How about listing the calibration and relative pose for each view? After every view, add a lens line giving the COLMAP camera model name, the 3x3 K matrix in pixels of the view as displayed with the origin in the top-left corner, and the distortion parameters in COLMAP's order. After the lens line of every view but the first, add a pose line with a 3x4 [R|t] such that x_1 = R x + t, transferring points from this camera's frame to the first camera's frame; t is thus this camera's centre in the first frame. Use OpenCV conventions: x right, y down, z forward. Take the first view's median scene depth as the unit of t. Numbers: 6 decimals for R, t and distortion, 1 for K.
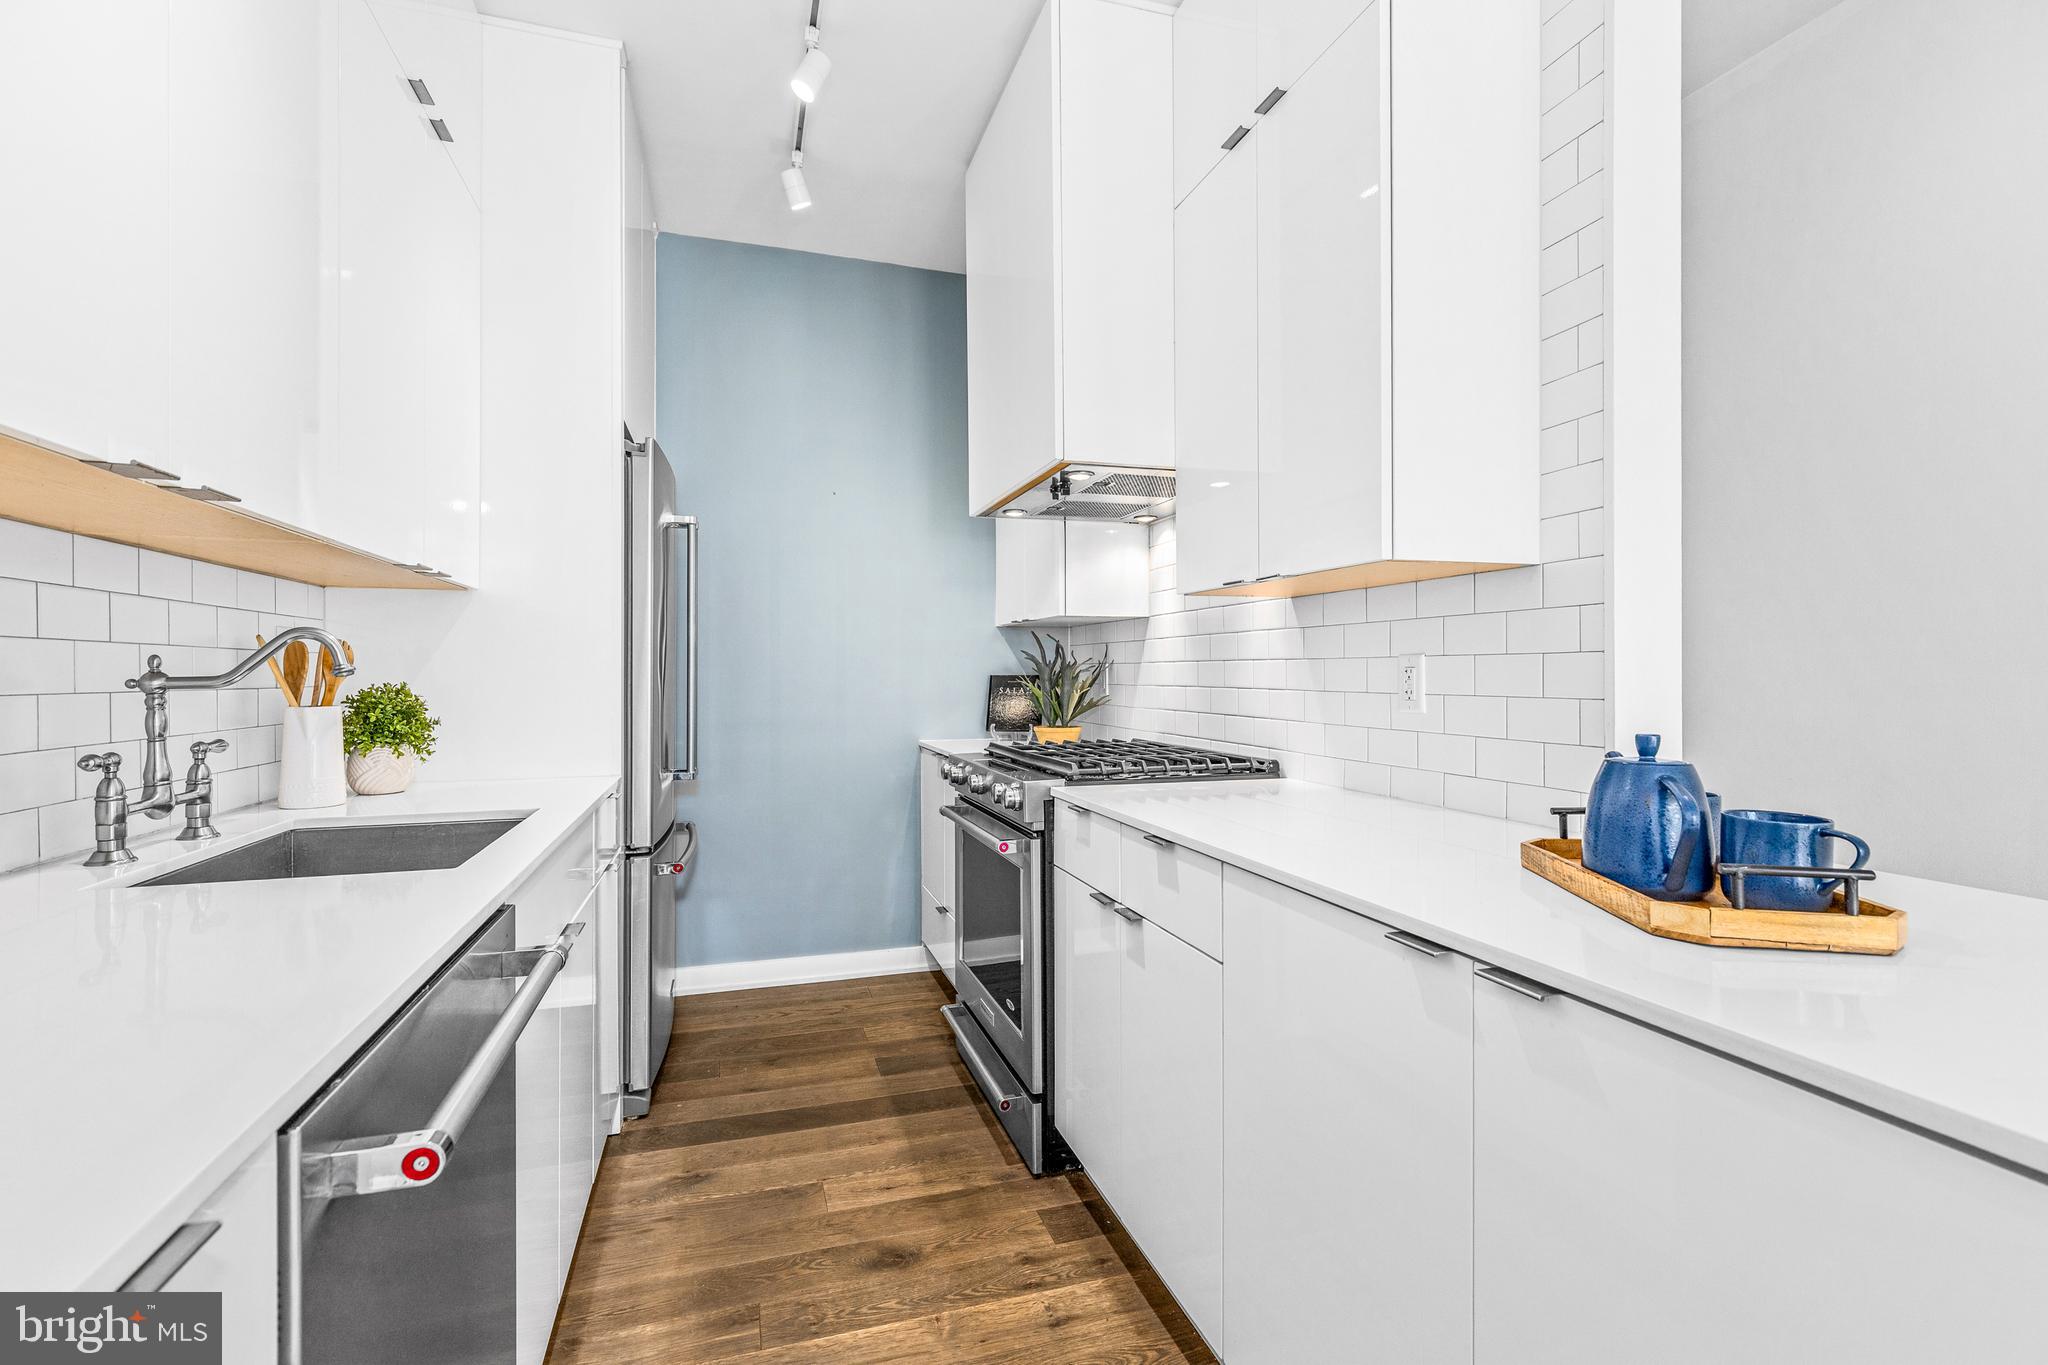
lens RADIAL K [[928.1, 0, 1021.5], [0, 928.1, 668.1], [0, 0, 1]] dist [0.013899, -0.001797]
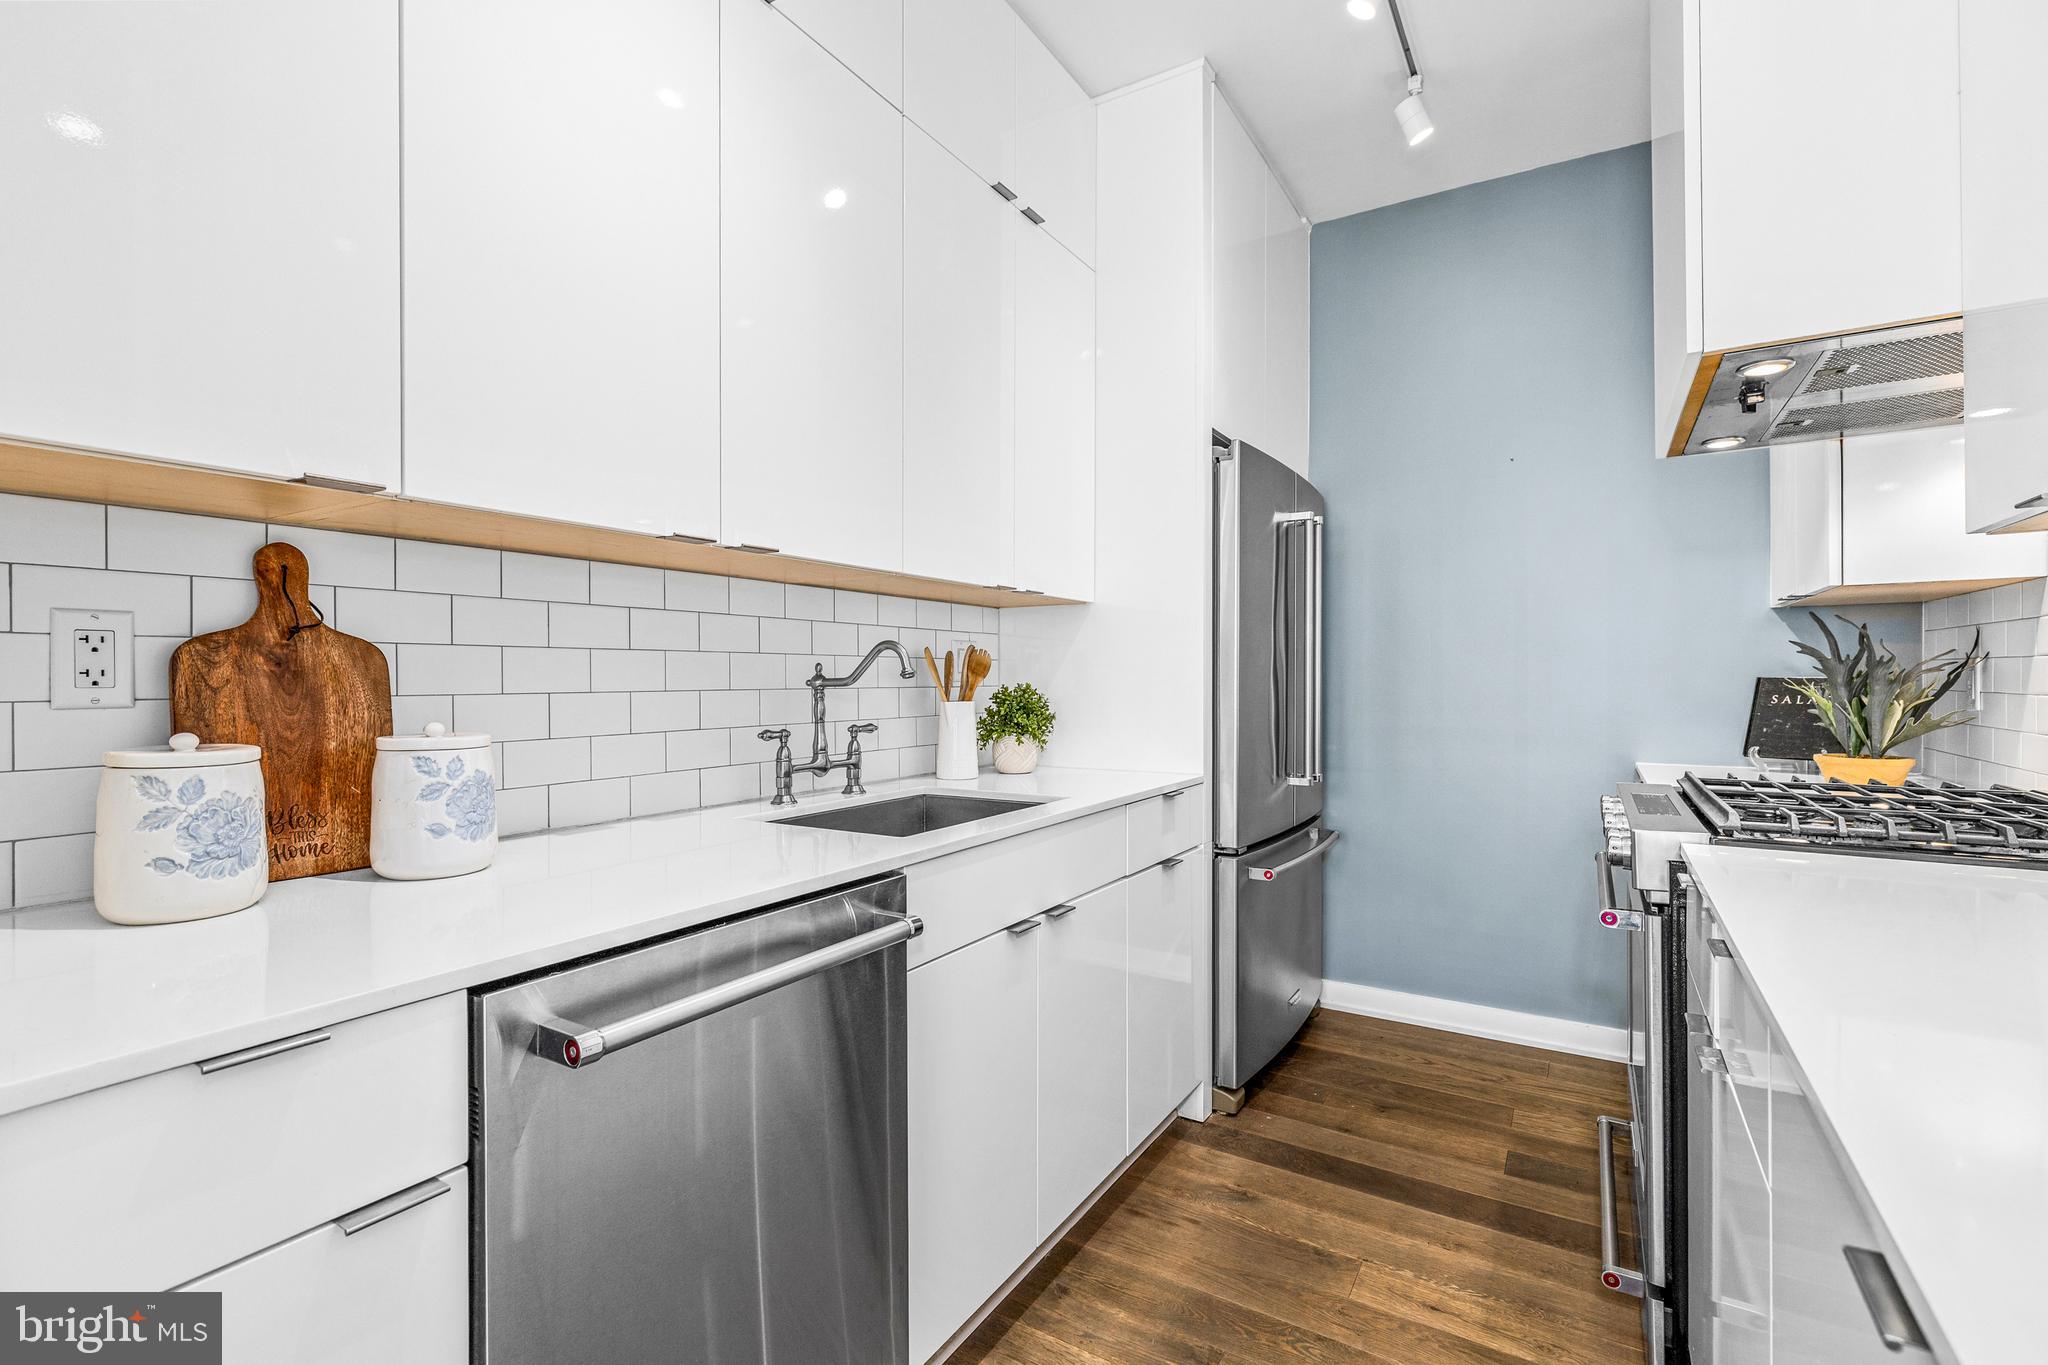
lens RADIAL K [[928.1, 0, 1024.8], [0, 928.1, 676.5], [0, 0, 1]] dist [0.013899, -0.001797]
pose [[0.657978, -0.001485, -0.753036, 0.217385], [0.005412, 0.999982, 0.002757, 0.002730], [0.753018, -0.005889, 0.657974, 0.181339]]
